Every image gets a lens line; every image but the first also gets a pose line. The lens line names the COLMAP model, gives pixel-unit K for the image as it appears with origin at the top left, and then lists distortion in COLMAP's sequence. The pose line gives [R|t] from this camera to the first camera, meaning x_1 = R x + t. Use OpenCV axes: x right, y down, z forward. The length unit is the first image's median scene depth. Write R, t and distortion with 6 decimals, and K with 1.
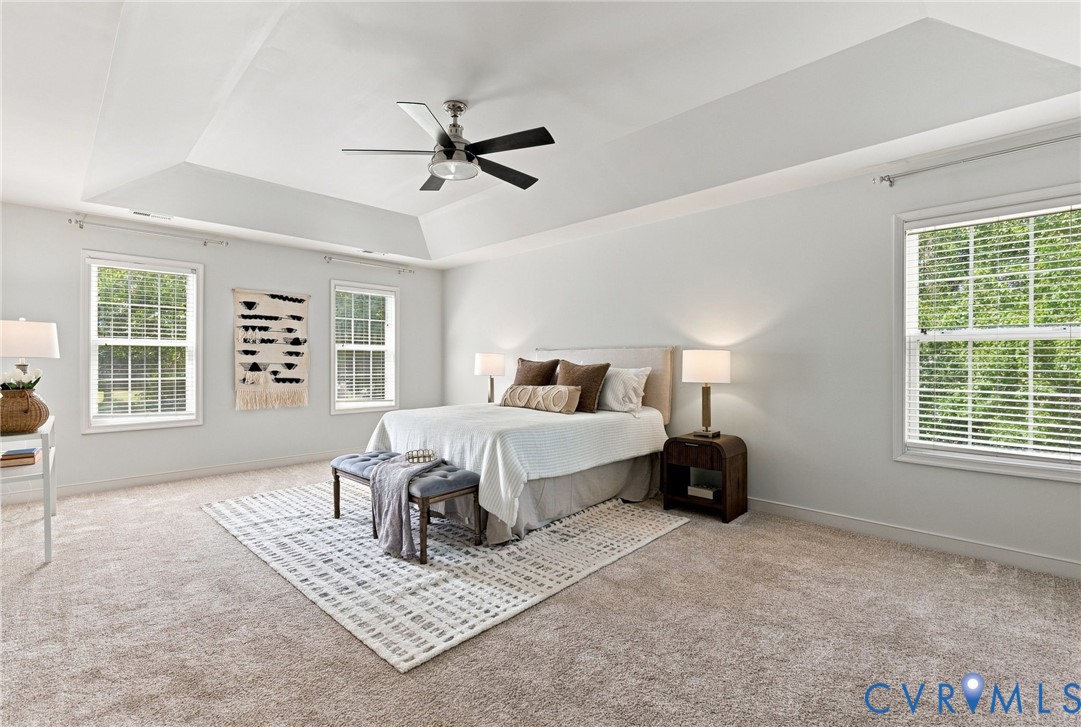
lens RADIAL K [[474.8, 0, 553.2], [0, 474.8, 381.3], [0, 0, 1]] dist [0.007453, -0.000205]
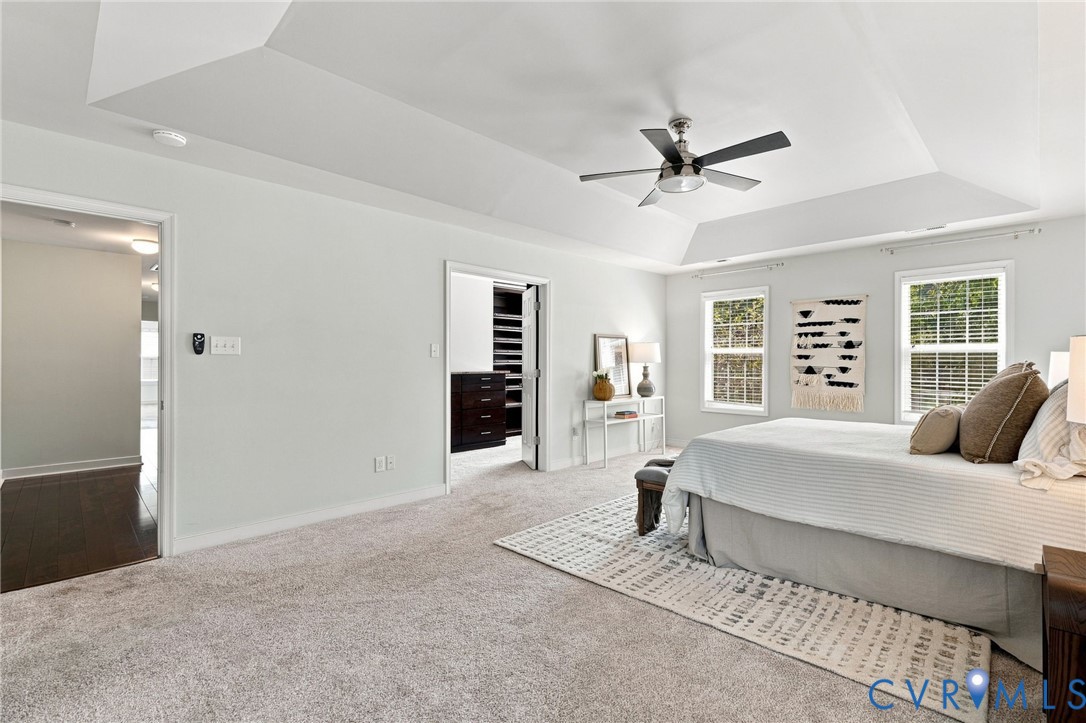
lens RADIAL K [[495.3, 0, 541.9], [0, 495.3, 365.6], [0, 0, 1]] dist [0.001454, 0.000940]
pose [[-0.009642, -0.000120, -0.999954, 0.509622], [-0.047887, 0.998853, 0.000342, -0.011772], [0.998806, 0.047888, -0.009636, 0.404861]]
